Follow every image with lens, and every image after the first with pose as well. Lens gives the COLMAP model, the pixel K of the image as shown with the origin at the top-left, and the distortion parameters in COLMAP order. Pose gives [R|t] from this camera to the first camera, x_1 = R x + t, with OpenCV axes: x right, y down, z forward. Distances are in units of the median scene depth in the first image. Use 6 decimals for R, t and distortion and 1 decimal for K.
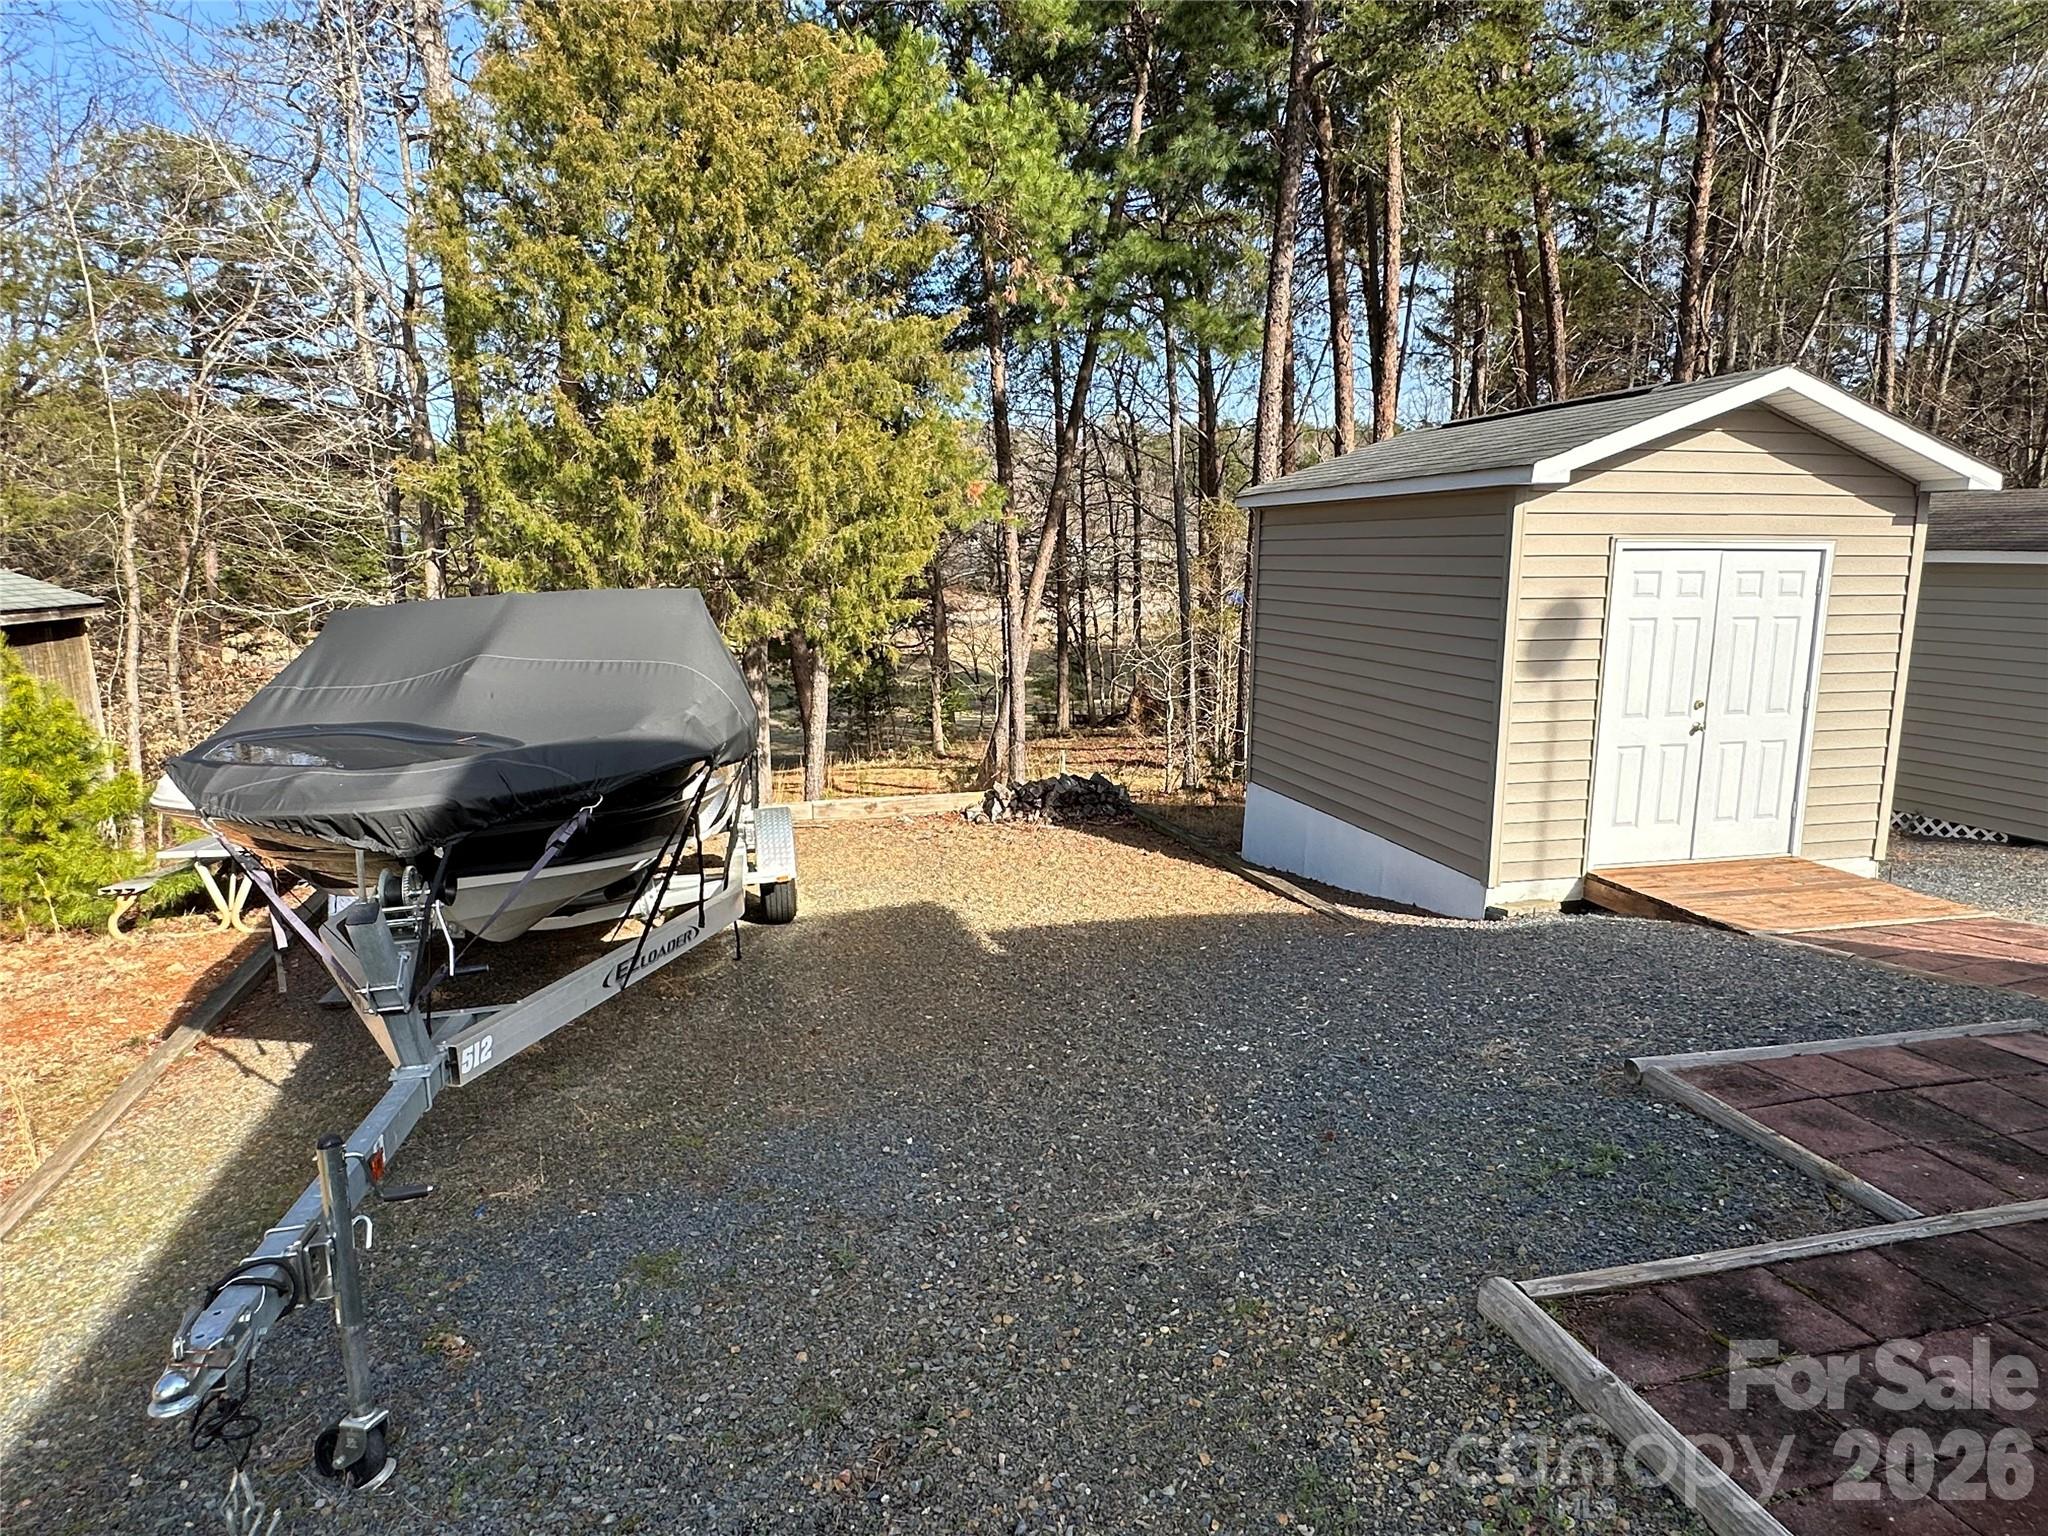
lens RADIAL K [[1192.6, 0, 1035.1], [0, 1192.6, 783.1], [0, 0, 1]] dist [-0.003414, 0.001084]
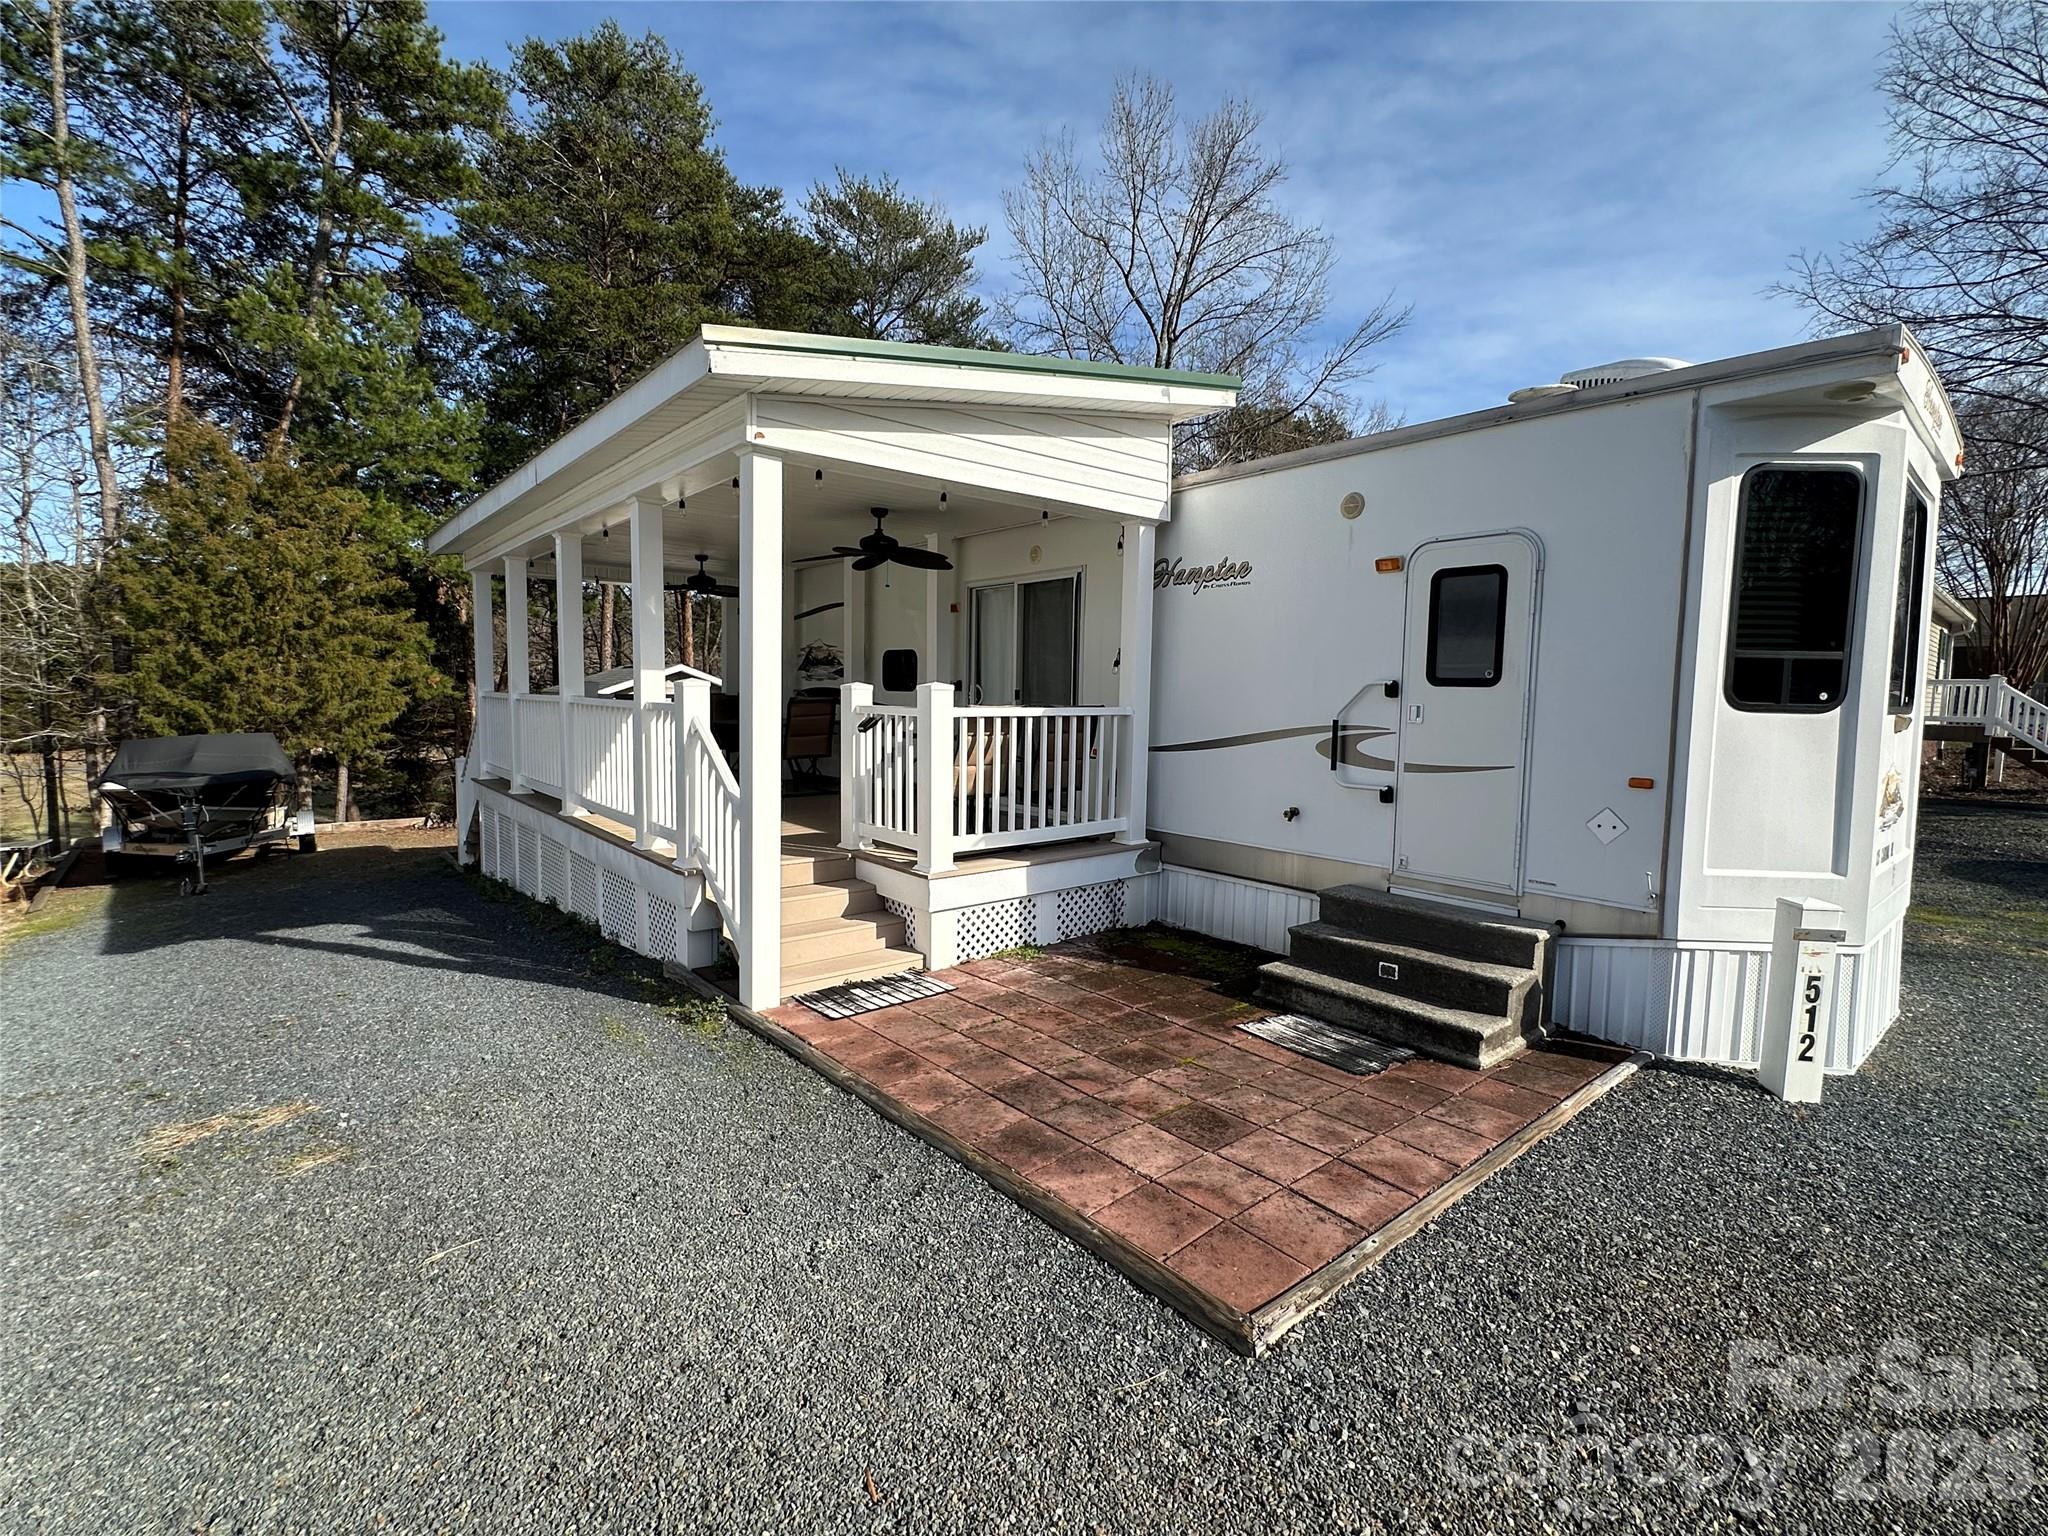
lens RADIAL K [[911.9, 0, 1032.5], [0, 911.9, 767.8], [0, 0, 1]] dist [-0.001029, -0.001274]
pose [[0.904619, -0.023601, 0.425567, 0.304588], [0.067329, 0.993842, -0.088003, 0.166294], [-0.420869, 0.108263, 0.900638, -1.210830]]
